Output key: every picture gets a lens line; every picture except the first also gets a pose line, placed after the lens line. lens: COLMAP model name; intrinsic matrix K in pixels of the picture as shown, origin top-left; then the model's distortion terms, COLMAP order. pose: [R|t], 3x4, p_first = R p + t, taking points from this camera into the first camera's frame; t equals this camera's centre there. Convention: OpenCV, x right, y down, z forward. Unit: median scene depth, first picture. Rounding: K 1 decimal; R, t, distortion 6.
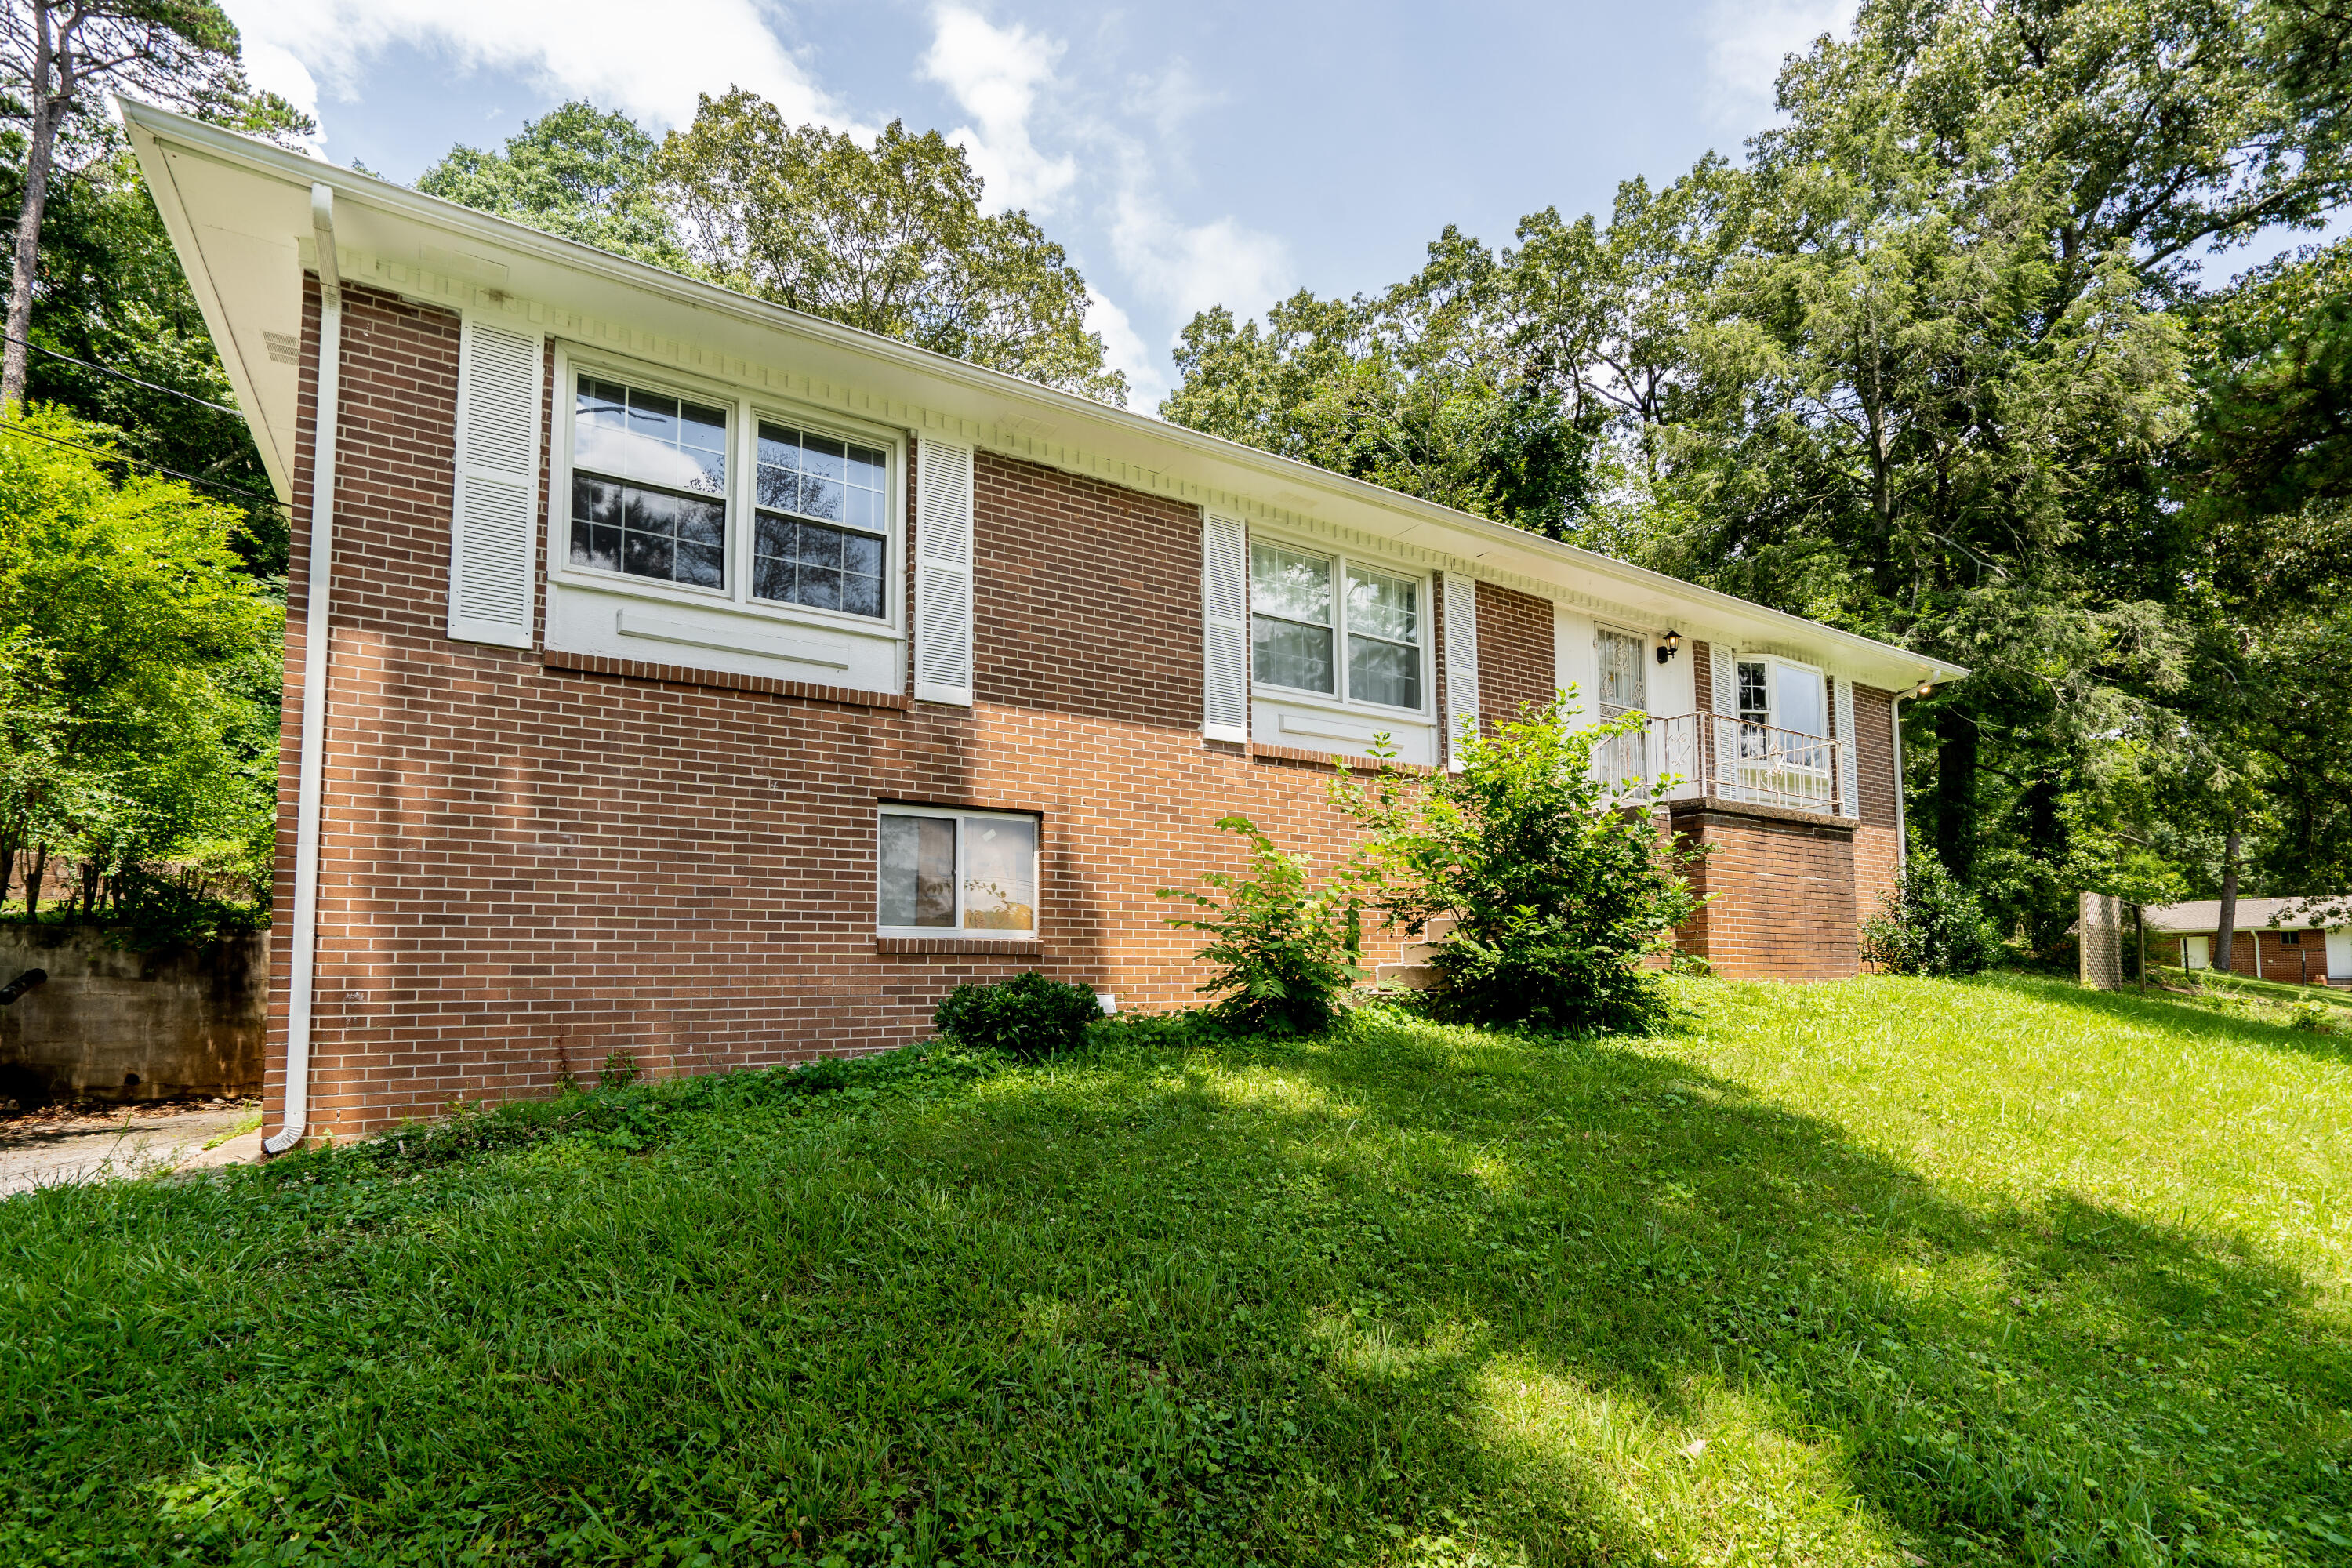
lens RADIAL K [[1079.5, 0, 1174.7], [0, 1079.5, 795.8], [0, 0, 1]] dist [-0.002647, 0.000129]
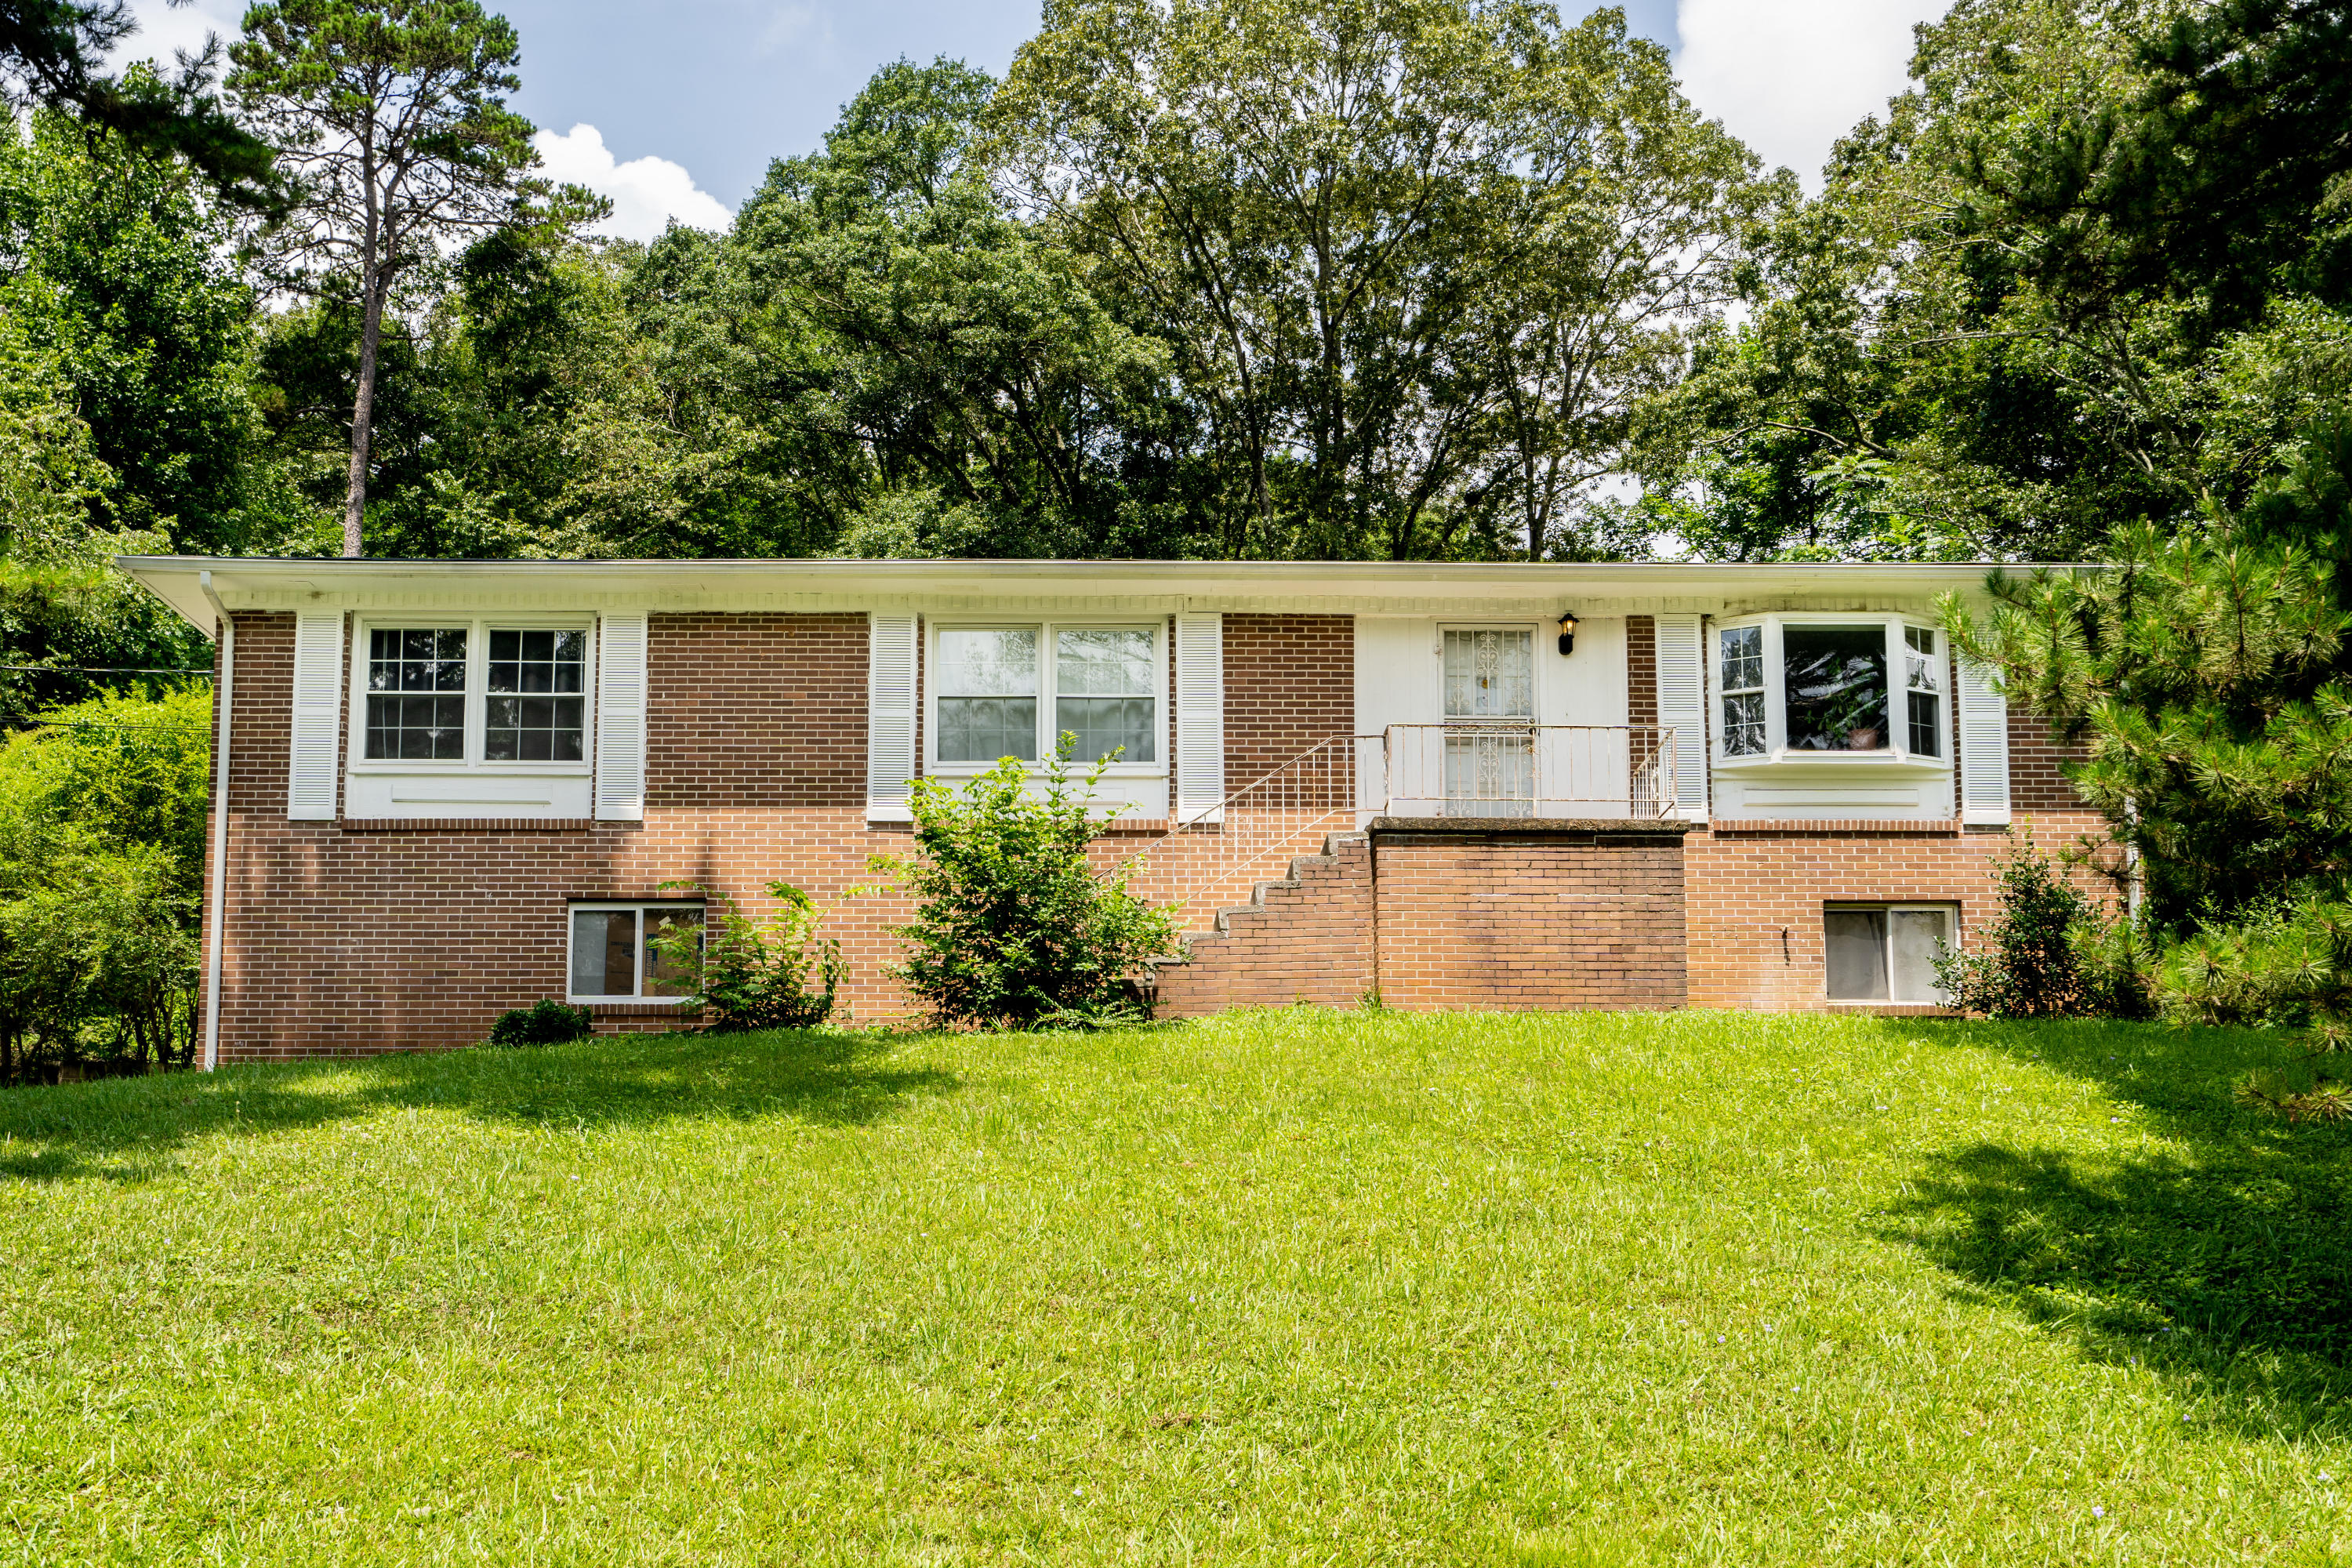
lens RADIAL K [[2164.4, 0, 1176.4], [0, 2164.4, 781.5], [0, 0, 1]] dist [0.024563, 0.000000]
pose [[0.858224, -0.132426, -0.495898, 1.628567], [0.082646, 0.989191, -0.121125, 0.233796], [0.506578, 0.062968, 0.859892, -0.867949]]
